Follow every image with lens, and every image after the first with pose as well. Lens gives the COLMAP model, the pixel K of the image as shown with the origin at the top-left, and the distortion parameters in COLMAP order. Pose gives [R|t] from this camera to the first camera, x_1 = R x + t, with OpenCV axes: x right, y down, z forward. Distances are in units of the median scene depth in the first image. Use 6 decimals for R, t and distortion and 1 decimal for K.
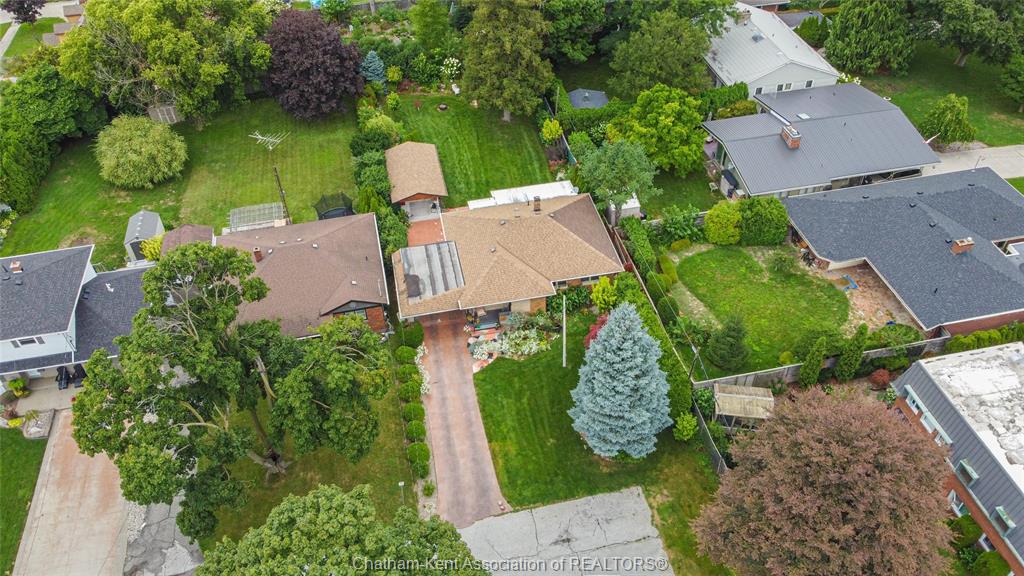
lens RADIAL K [[781.1, 0, 512.0], [0, 781.1, 288.0], [0, 0, 1]] dist [-0.002079, -0.003296]
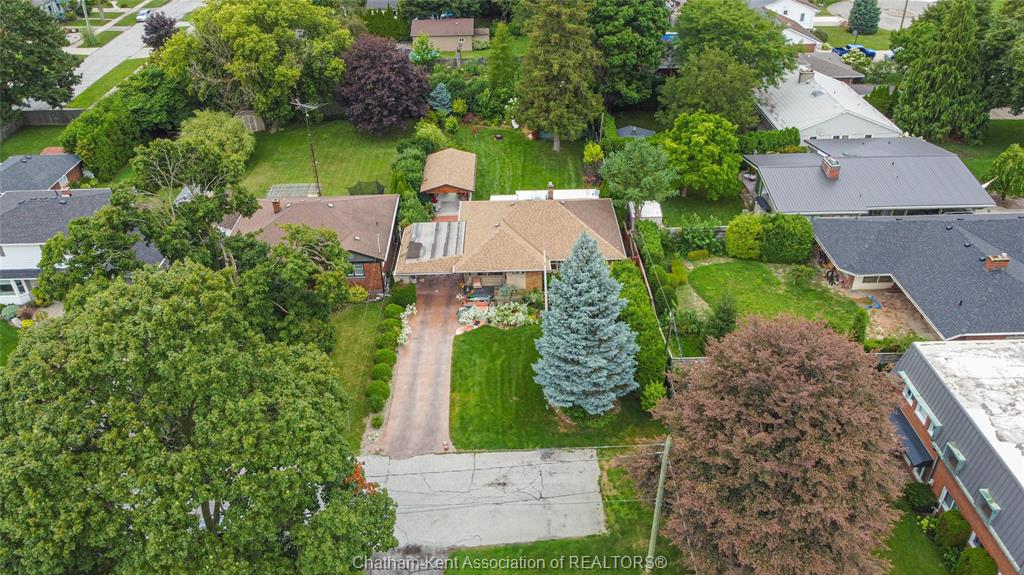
lens RADIAL K [[781.1, 0, 512.0], [0, 781.1, 287.5], [0, 0, 1]] dist [-0.002079, -0.003296]
pose [[0.982074, 0.104415, -0.156931, 0.146685], [-0.130897, 0.976851, -0.169201, 0.180059], [0.135631, 0.186710, 0.973008, 0.033791]]
